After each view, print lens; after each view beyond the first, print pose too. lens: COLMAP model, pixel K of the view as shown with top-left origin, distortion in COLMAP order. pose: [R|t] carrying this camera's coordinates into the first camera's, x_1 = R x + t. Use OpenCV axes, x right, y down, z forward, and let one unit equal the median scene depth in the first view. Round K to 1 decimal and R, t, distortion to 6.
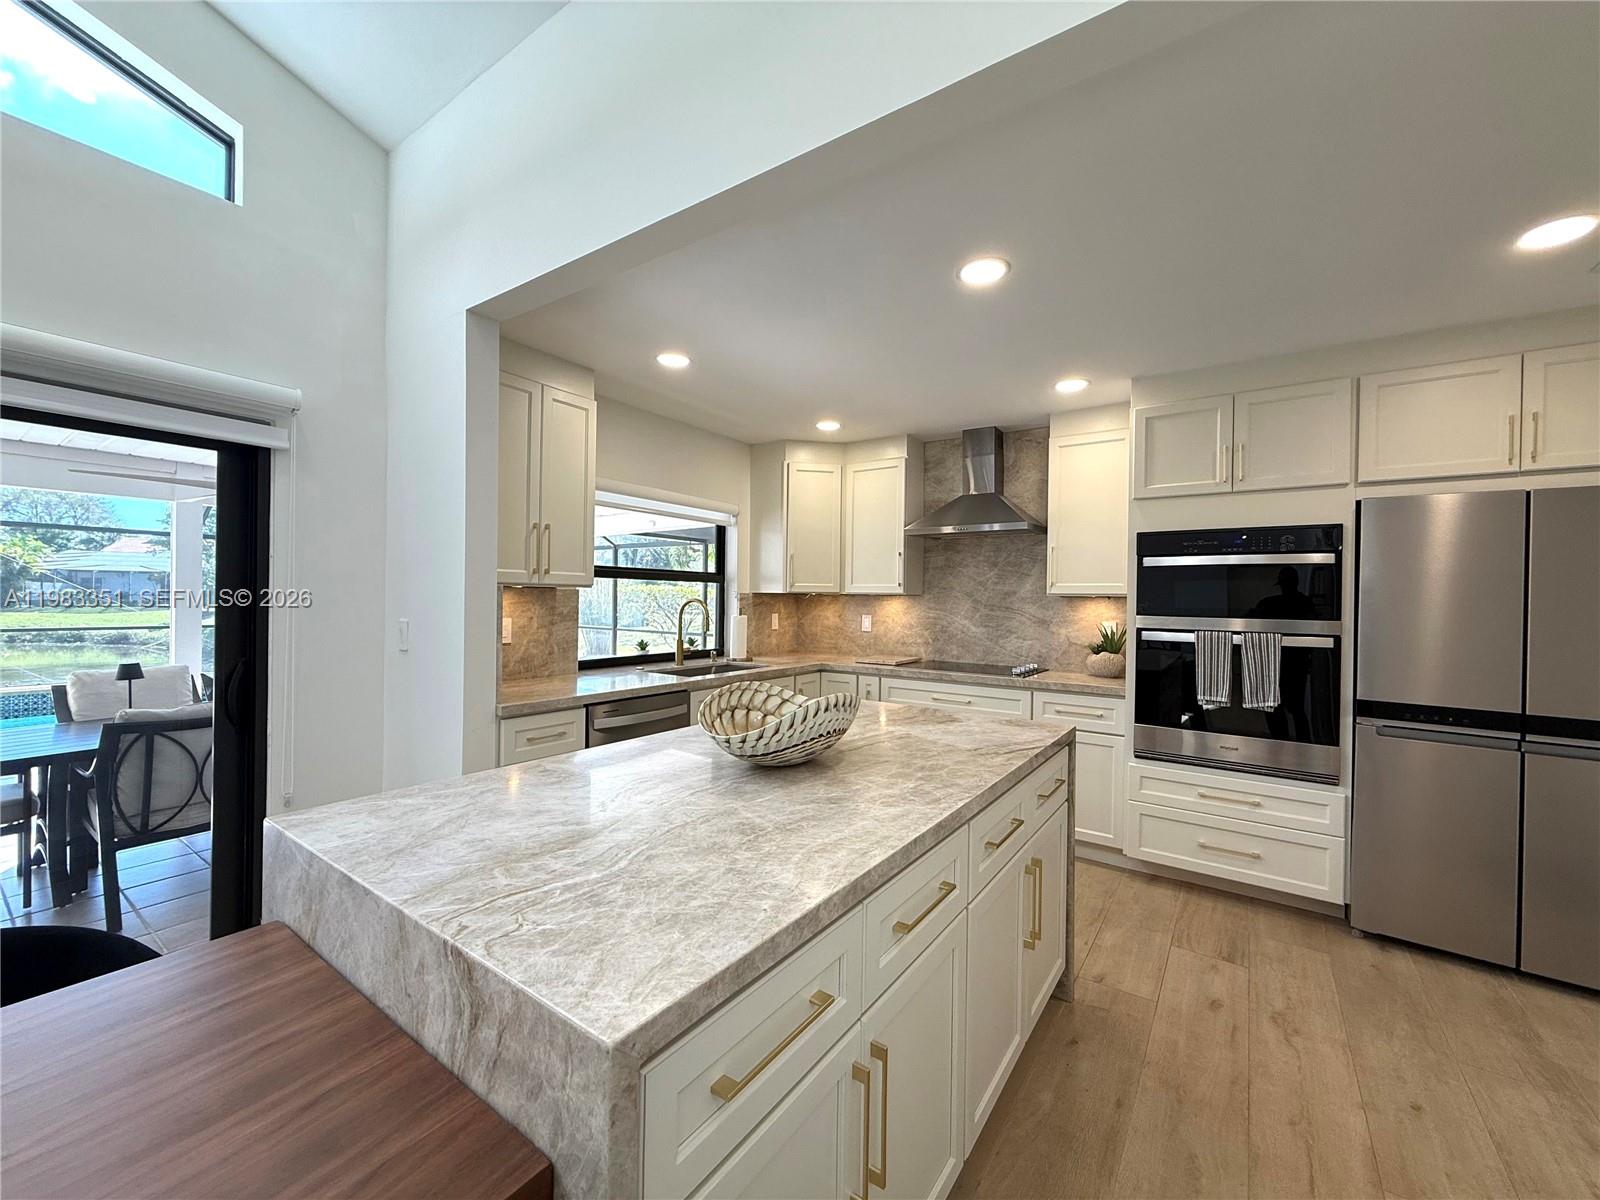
lens RADIAL K [[638.9, 0, 797.9], [0, 638.9, 603.9], [0, 0, 1]] dist [0.001920, 0.000011]
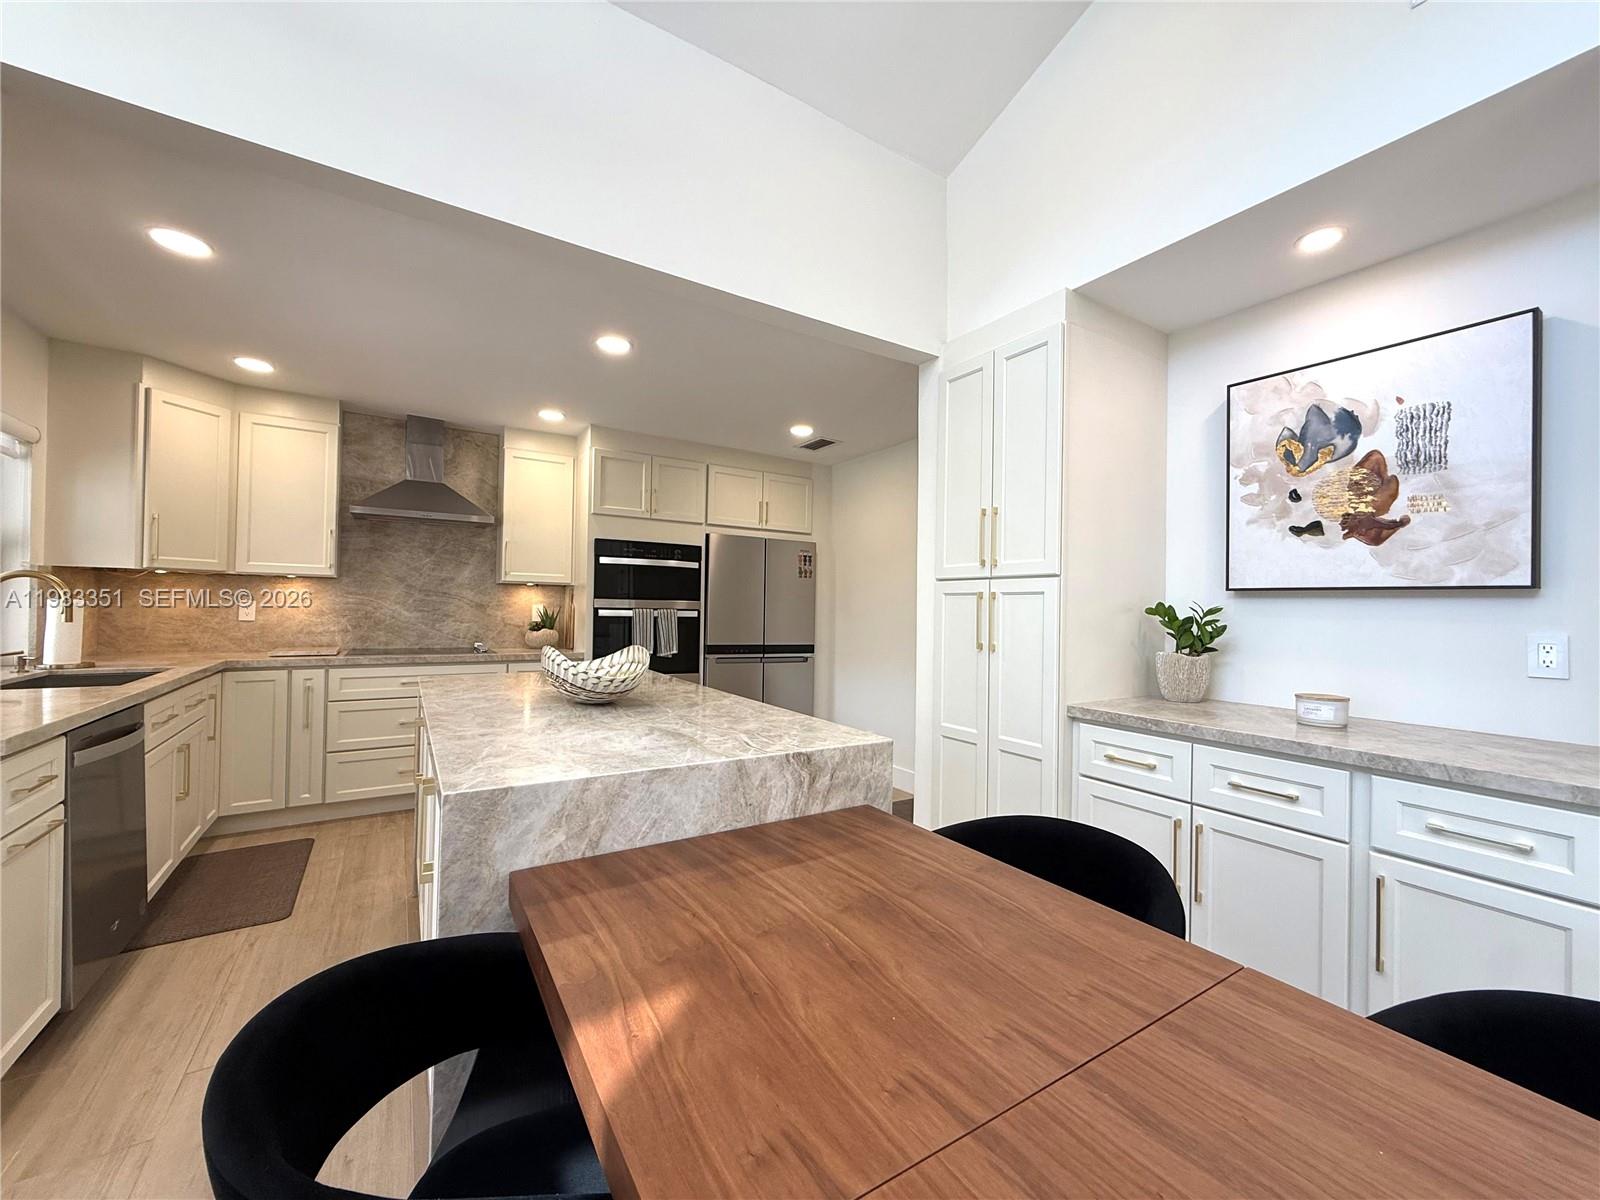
lens RADIAL K [[638.9, 0, 800.6], [0, 638.9, 599.9], [0, 0, 1]] dist [0.001920, 0.000011]
pose [[0.380617, 0.002296, 0.924730, -0.437599], [-0.006542, 0.999979, 0.000210, 0.013582], [-0.924710, -0.006129, 0.380624, 0.049753]]
